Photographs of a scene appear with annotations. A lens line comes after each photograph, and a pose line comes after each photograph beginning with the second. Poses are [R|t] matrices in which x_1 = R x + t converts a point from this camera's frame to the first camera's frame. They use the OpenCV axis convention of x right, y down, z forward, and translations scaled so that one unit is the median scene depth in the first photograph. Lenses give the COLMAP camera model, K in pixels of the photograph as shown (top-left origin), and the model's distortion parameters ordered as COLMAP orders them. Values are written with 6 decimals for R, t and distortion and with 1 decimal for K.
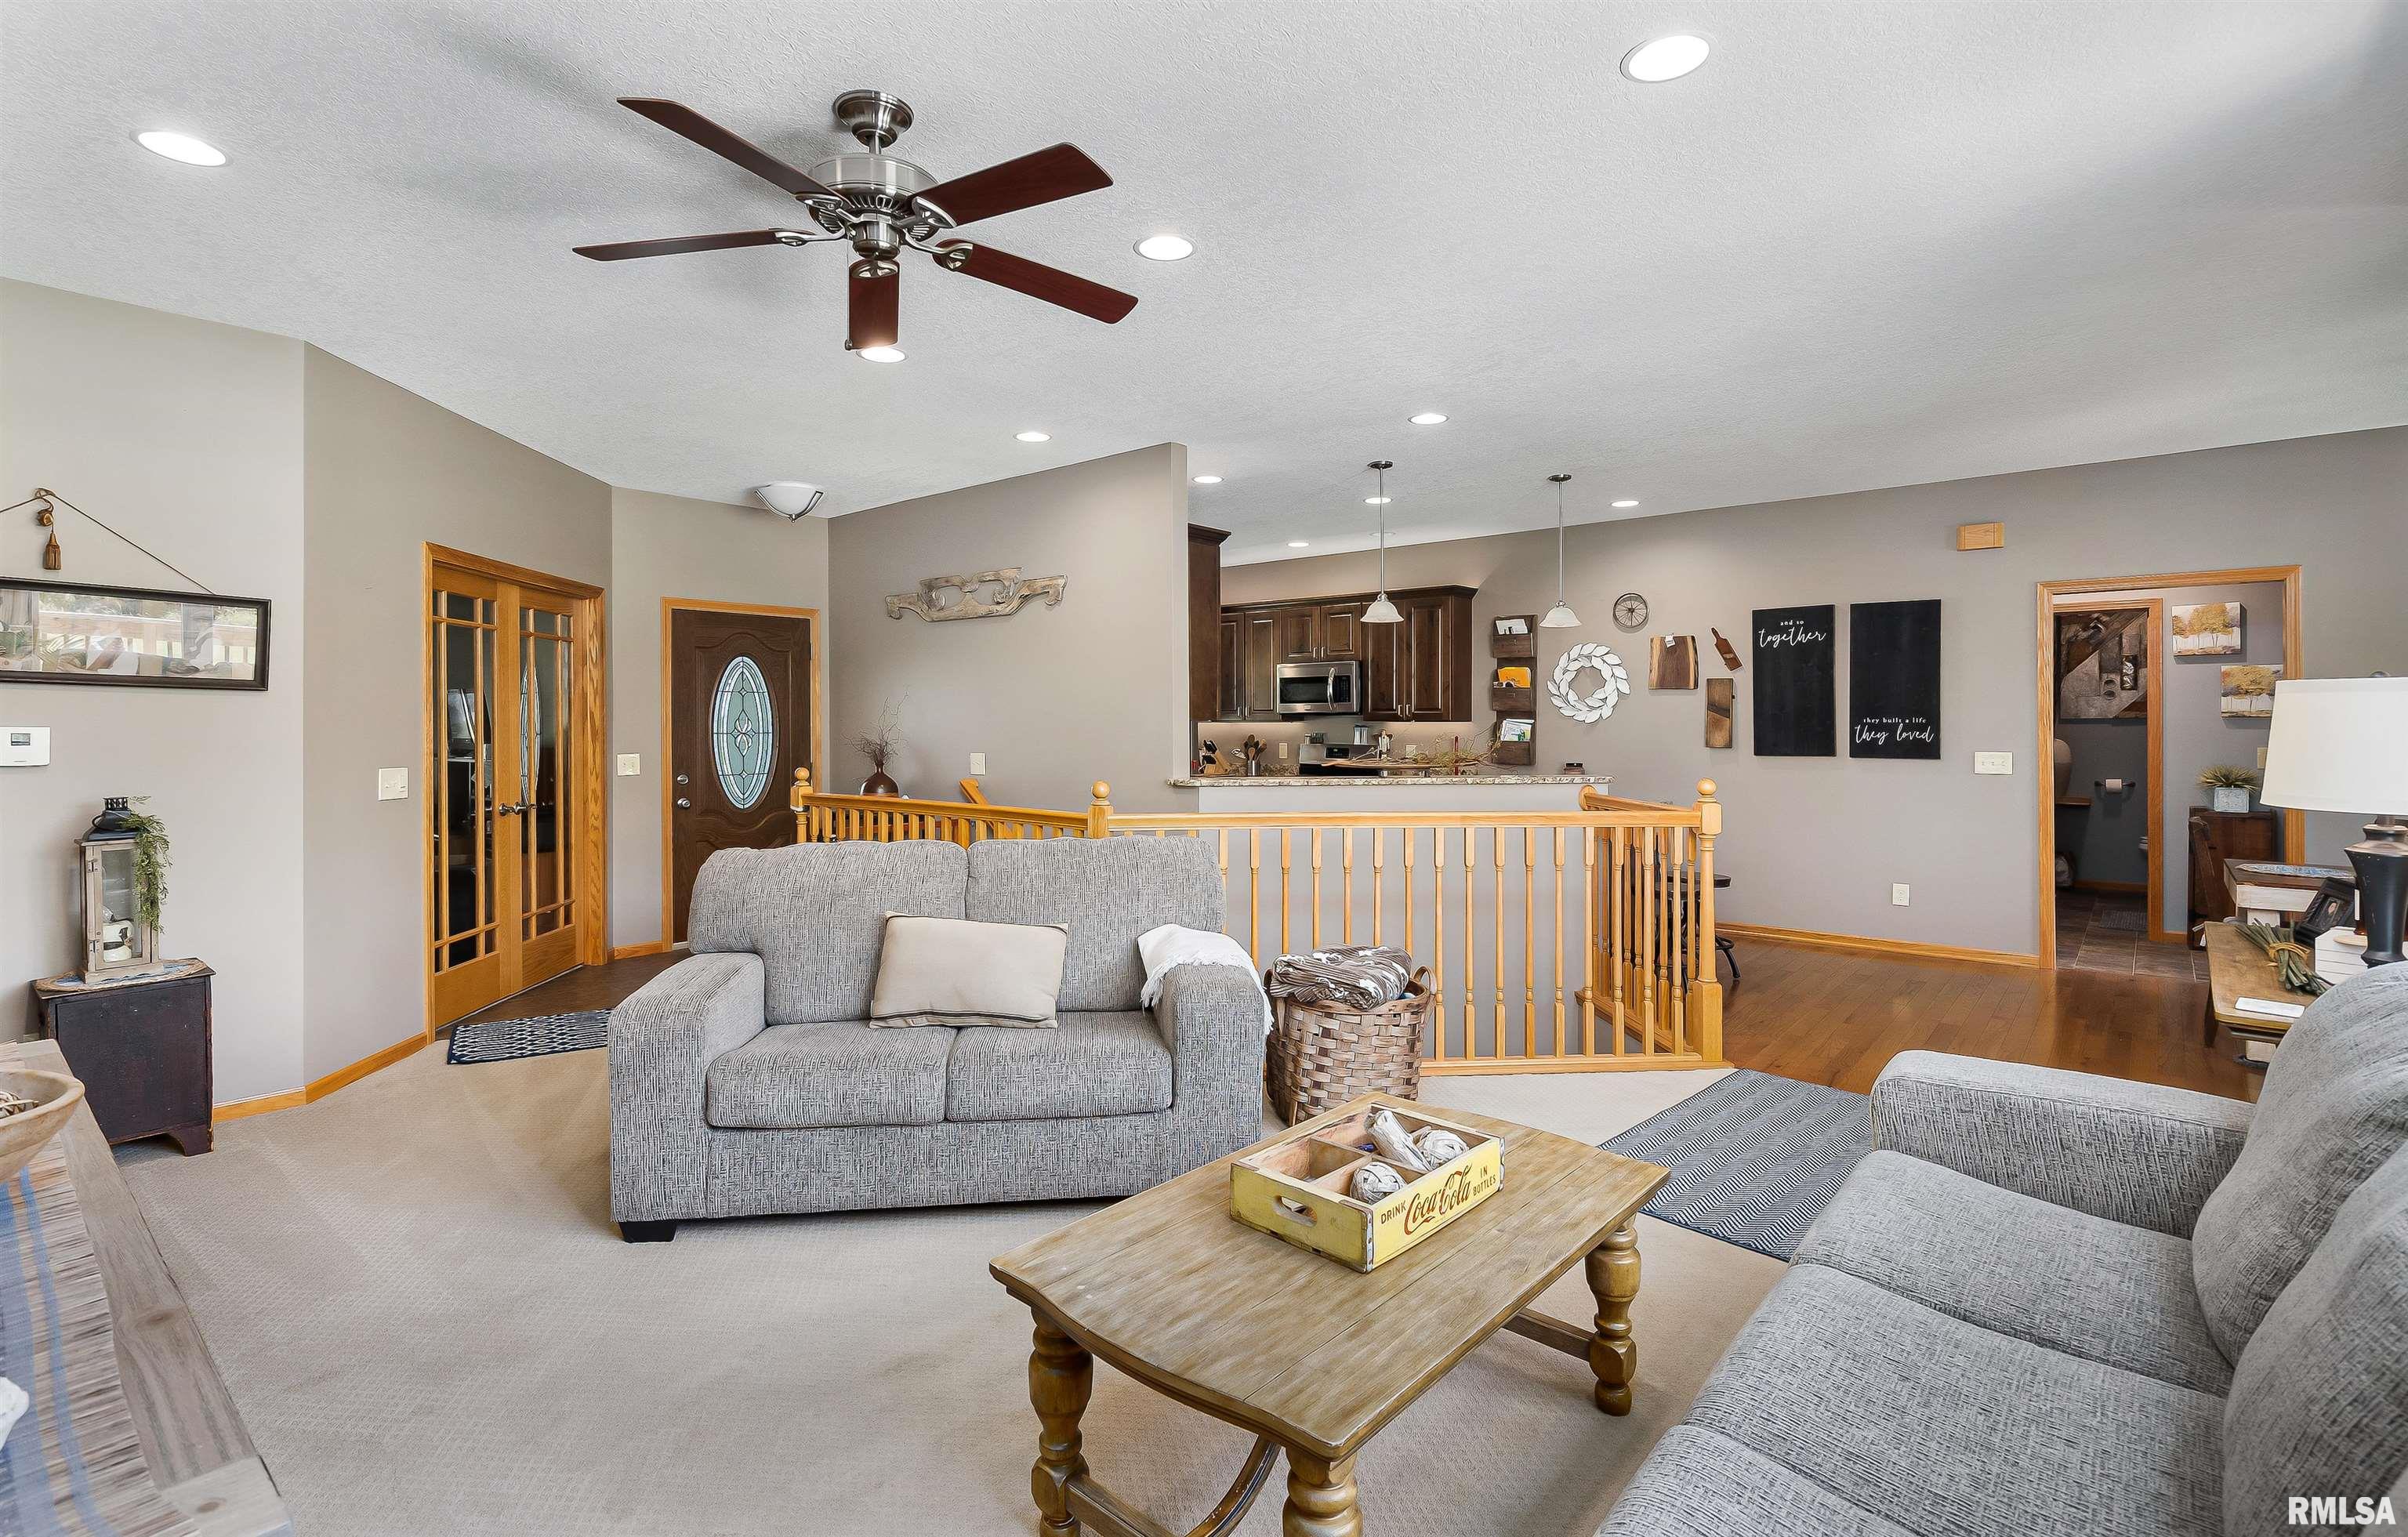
lens RADIAL K [[1128.3, 0, 1201.2], [0, 1128.3, 725.3], [0, 0, 1]] dist [-0.001615, -0.000463]
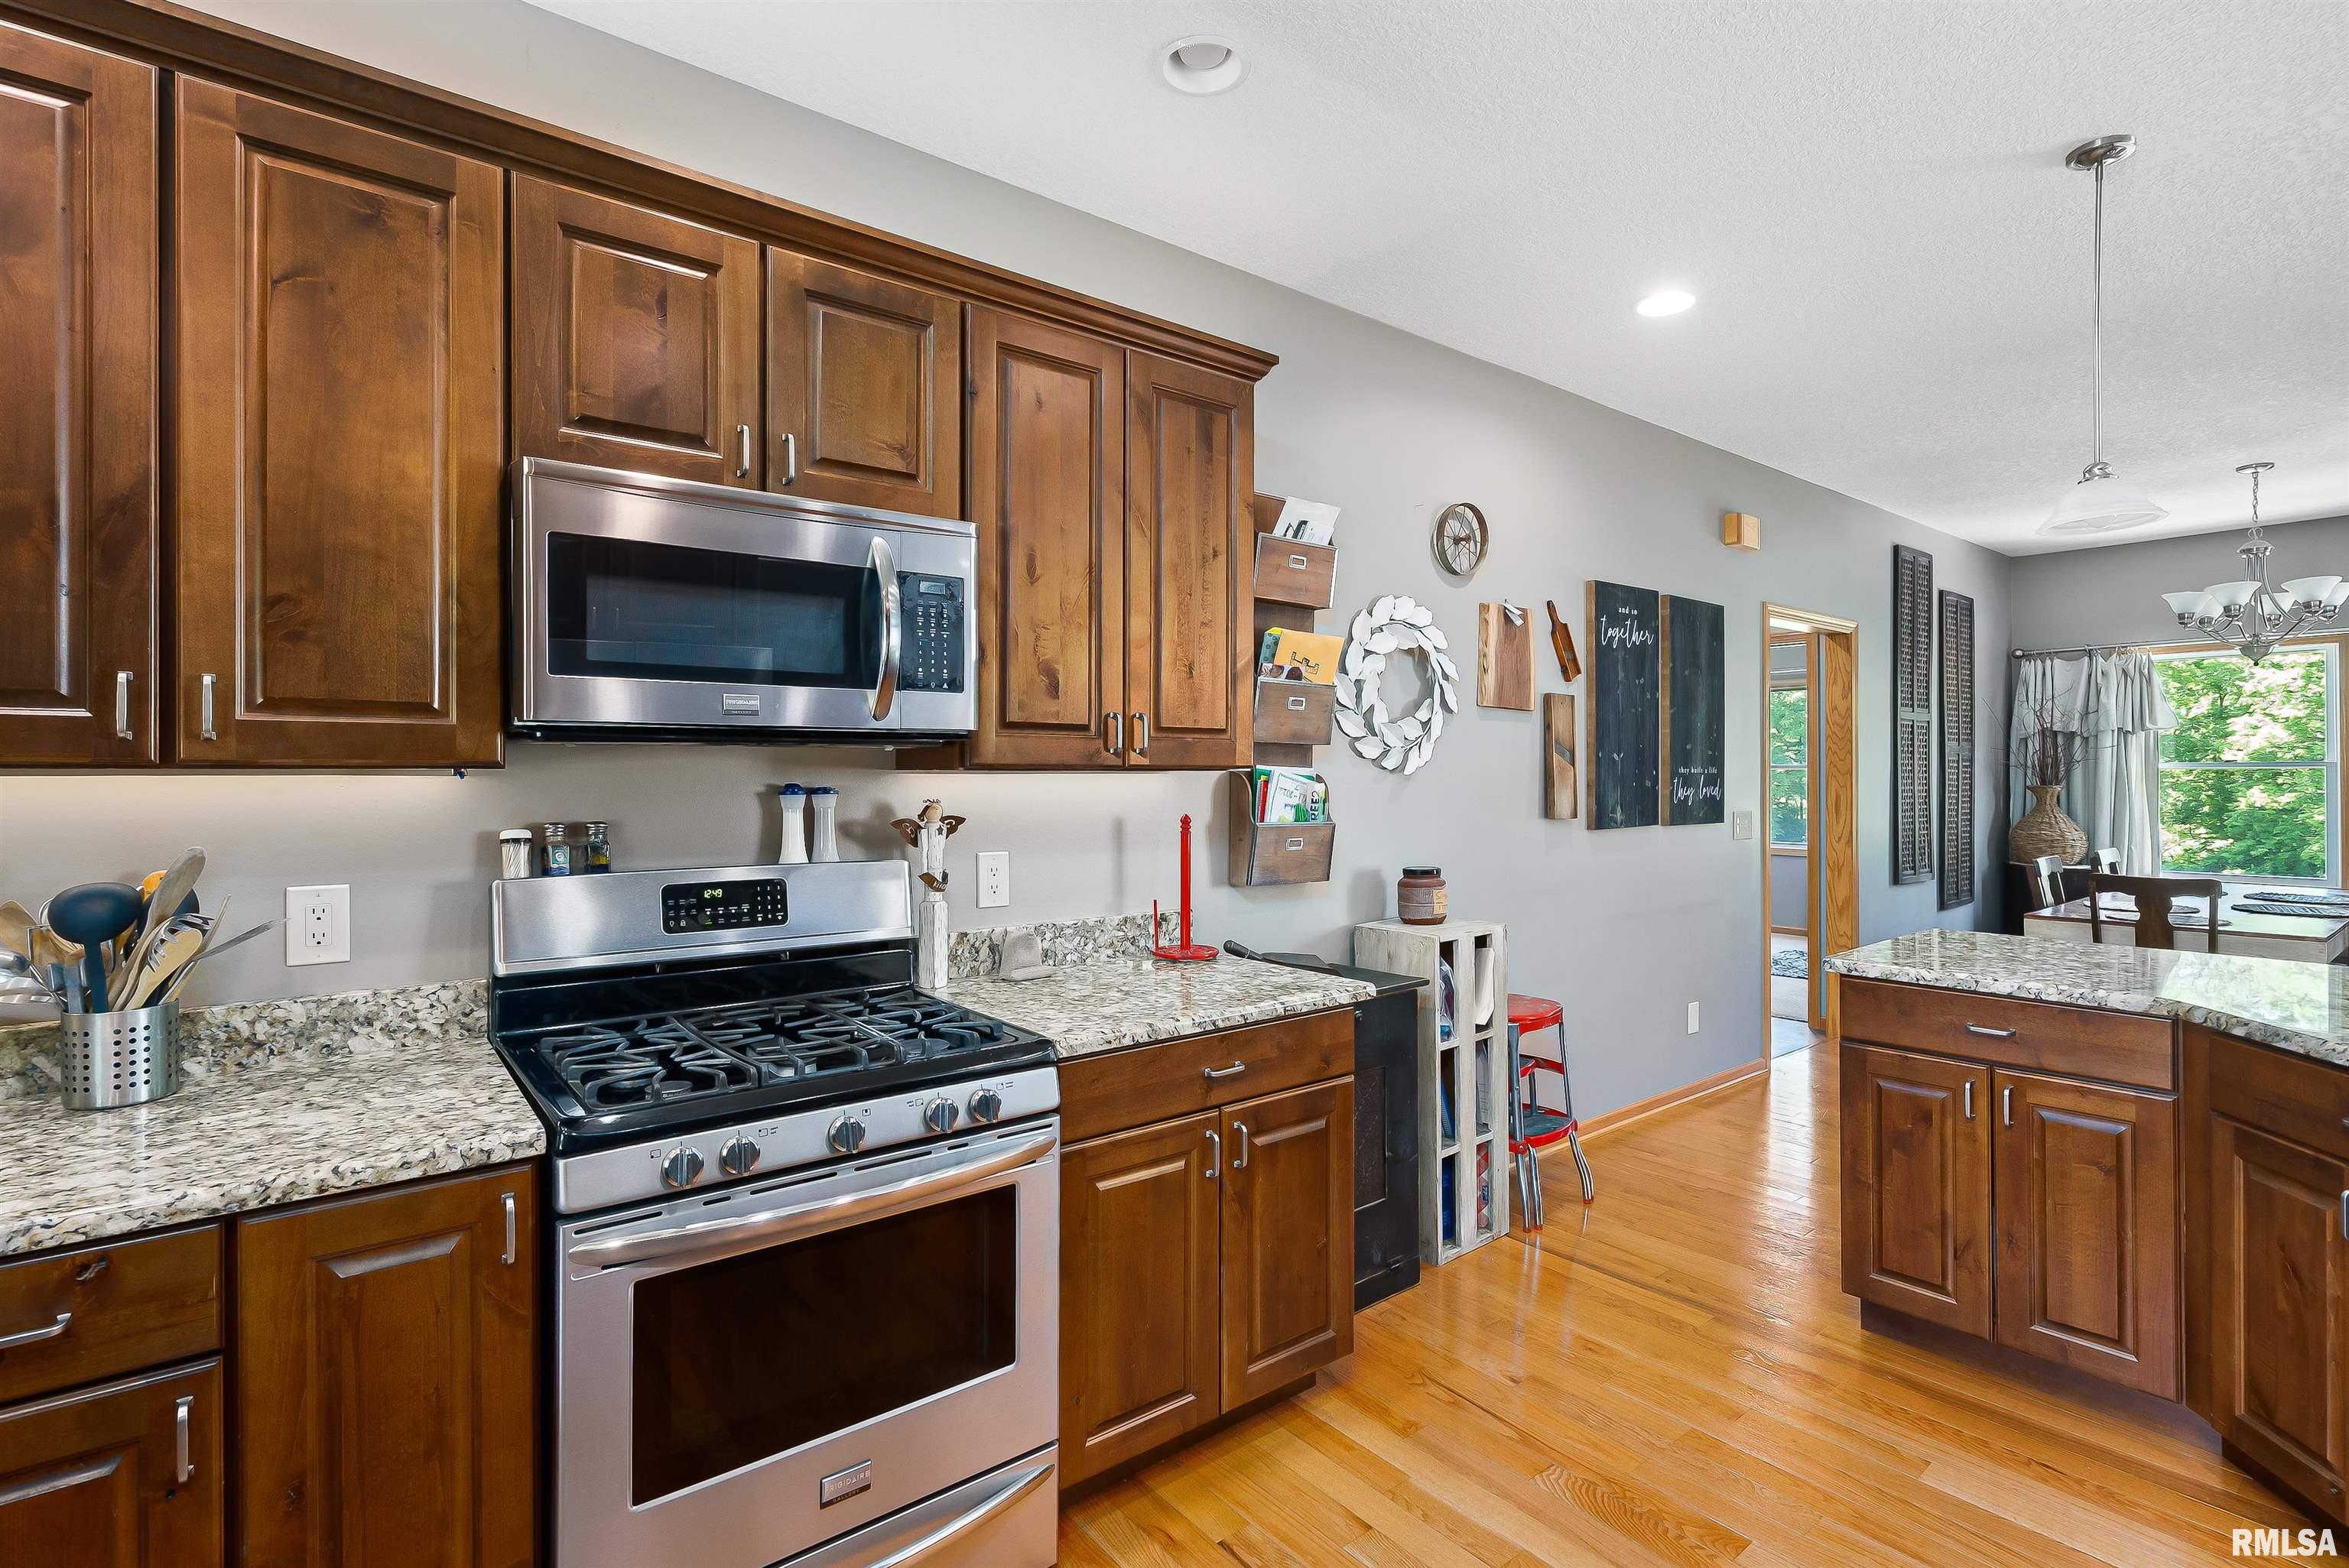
lens RADIAL K [[1101.2, 0, 1169.3], [0, 1101.2, 775.3], [0, 0, 1]] dist [0.000173, 0.000208]
pose [[0.196880, 0.001482, 0.980426, -0.109295], [0.007322, 0.999969, -0.002982, -0.001579], [-0.980400, 0.007765, 0.196863, 1.105558]]
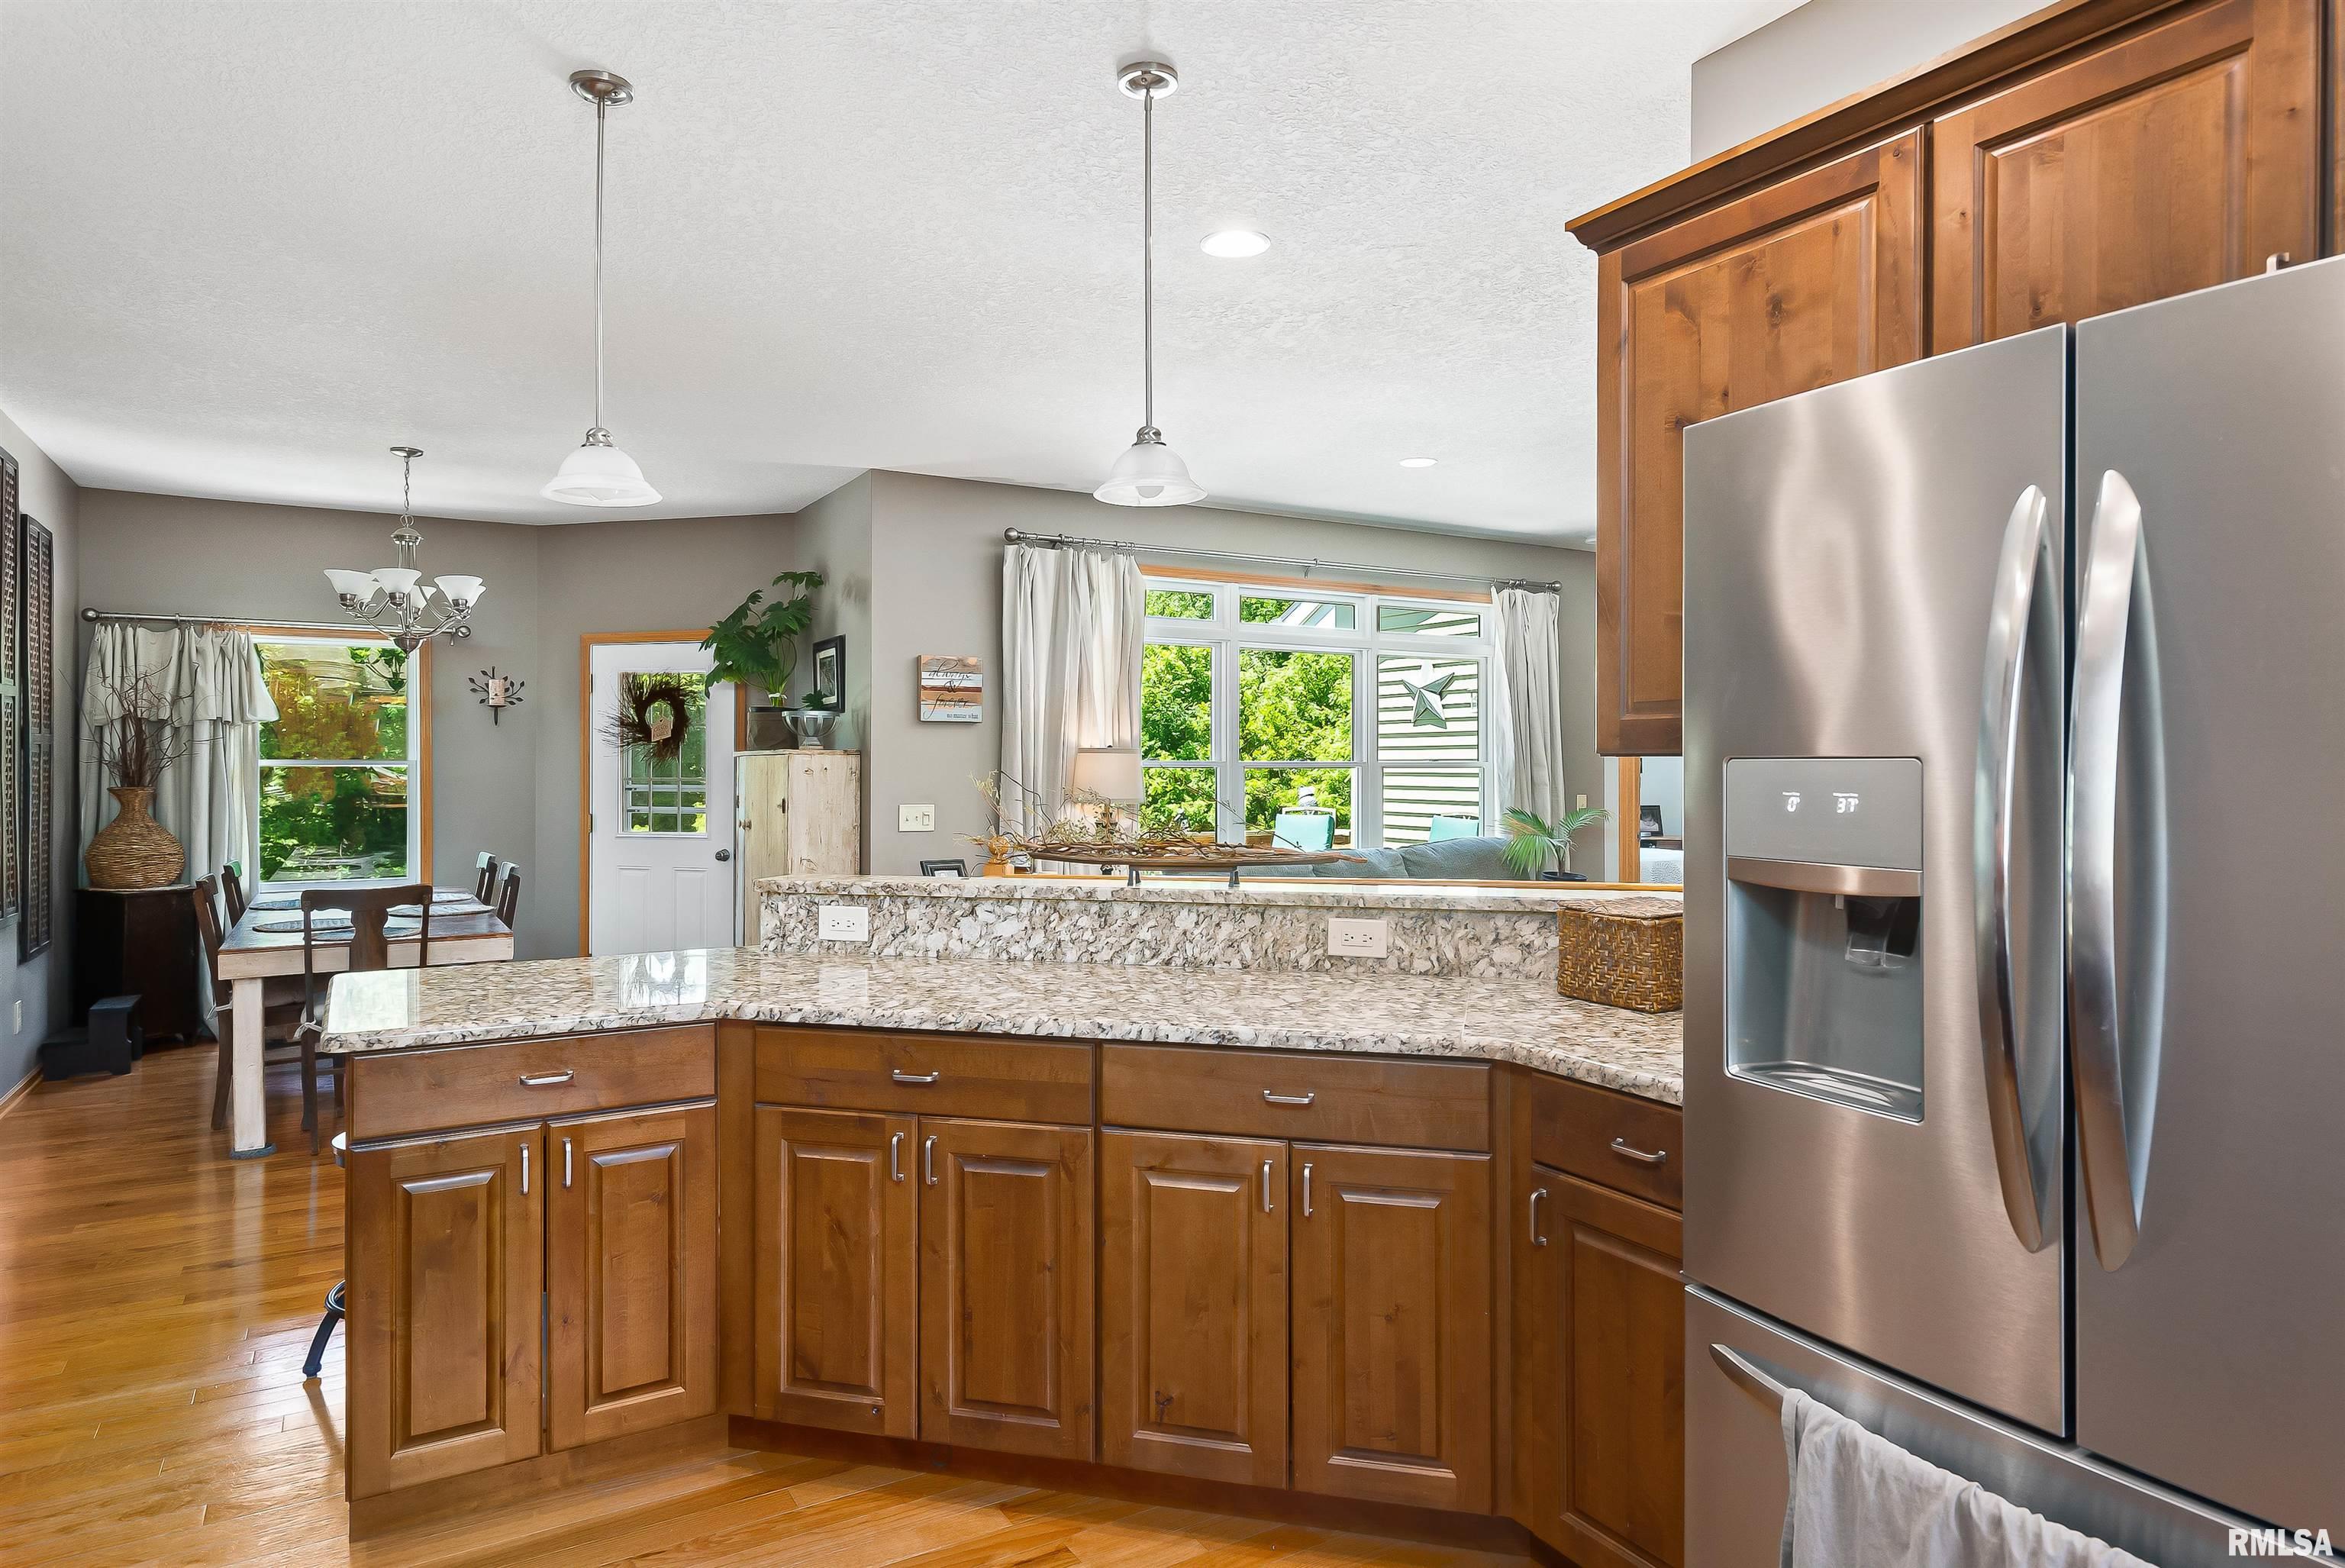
lens RADIAL K [[1357.3, 0, 1171.5], [0, 1357.3, 769.8], [0, 0, 1]] dist [0.004090, -0.000539]
pose [[-0.949473, 0.002970, 0.313834, 0.013799], [0.004003, 0.999988, 0.002646, -0.001548], [-0.313823, 0.003769, -0.949474, 1.205907]]
